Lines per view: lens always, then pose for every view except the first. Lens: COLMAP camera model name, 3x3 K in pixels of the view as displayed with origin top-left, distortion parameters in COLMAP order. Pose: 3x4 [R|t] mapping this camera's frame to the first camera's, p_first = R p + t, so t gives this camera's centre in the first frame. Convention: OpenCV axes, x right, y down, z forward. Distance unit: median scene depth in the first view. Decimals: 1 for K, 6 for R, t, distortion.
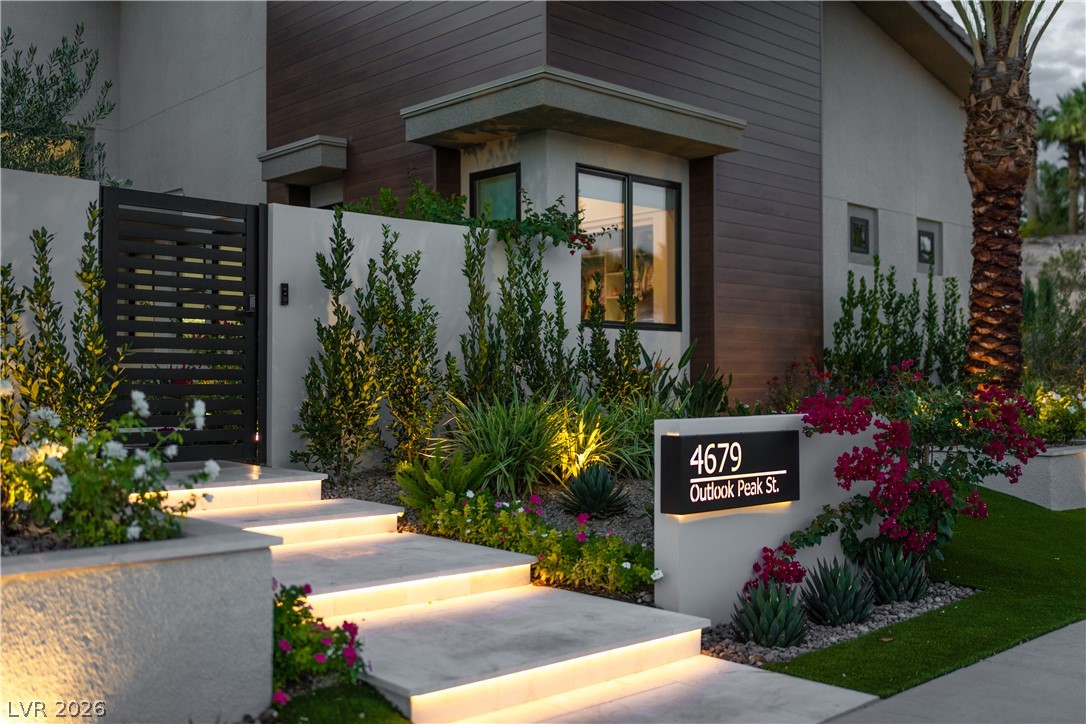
lens RADIAL K [[1062.5, 0, 543.0], [0, 1062.5, 362.0], [0, 0, 1]] dist [-0.007433, -0.001786]
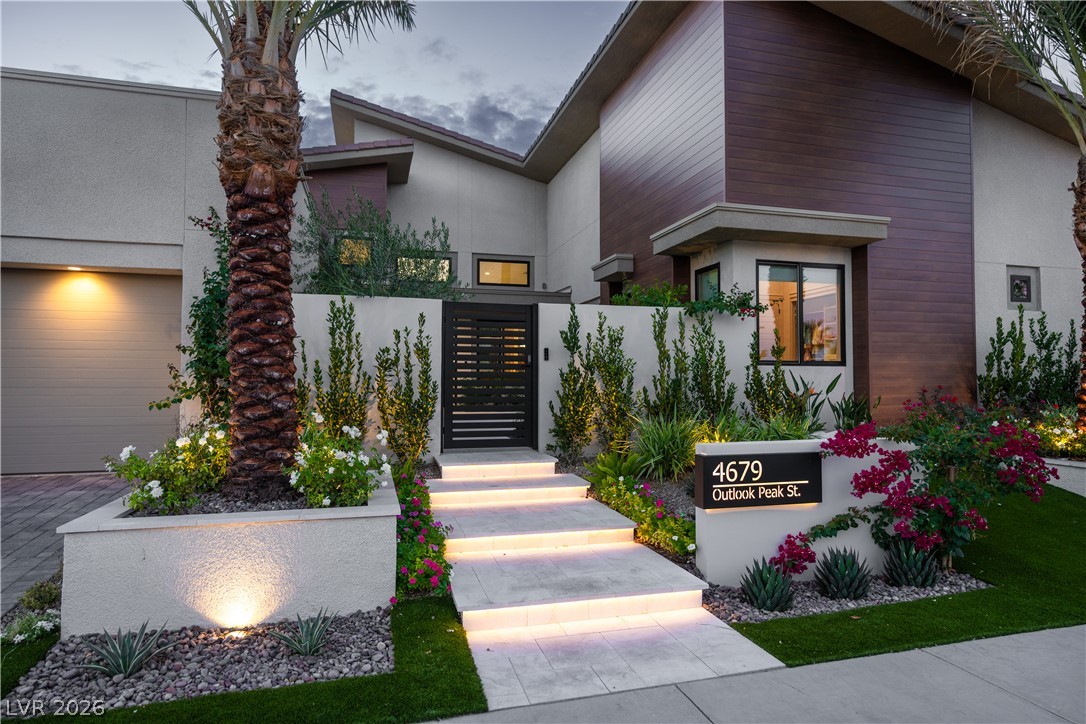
lens RADIAL K [[622.6, 0, 557.7], [0, 622.6, 358.5], [0, 0, 1]] dist [-0.003256, 0.000012]
pose [[0.891762, -0.014237, -0.452281, 0.241076], [0.005870, 0.999785, -0.019899, -0.035850], [0.452467, 0.015090, 0.891653, 0.086557]]
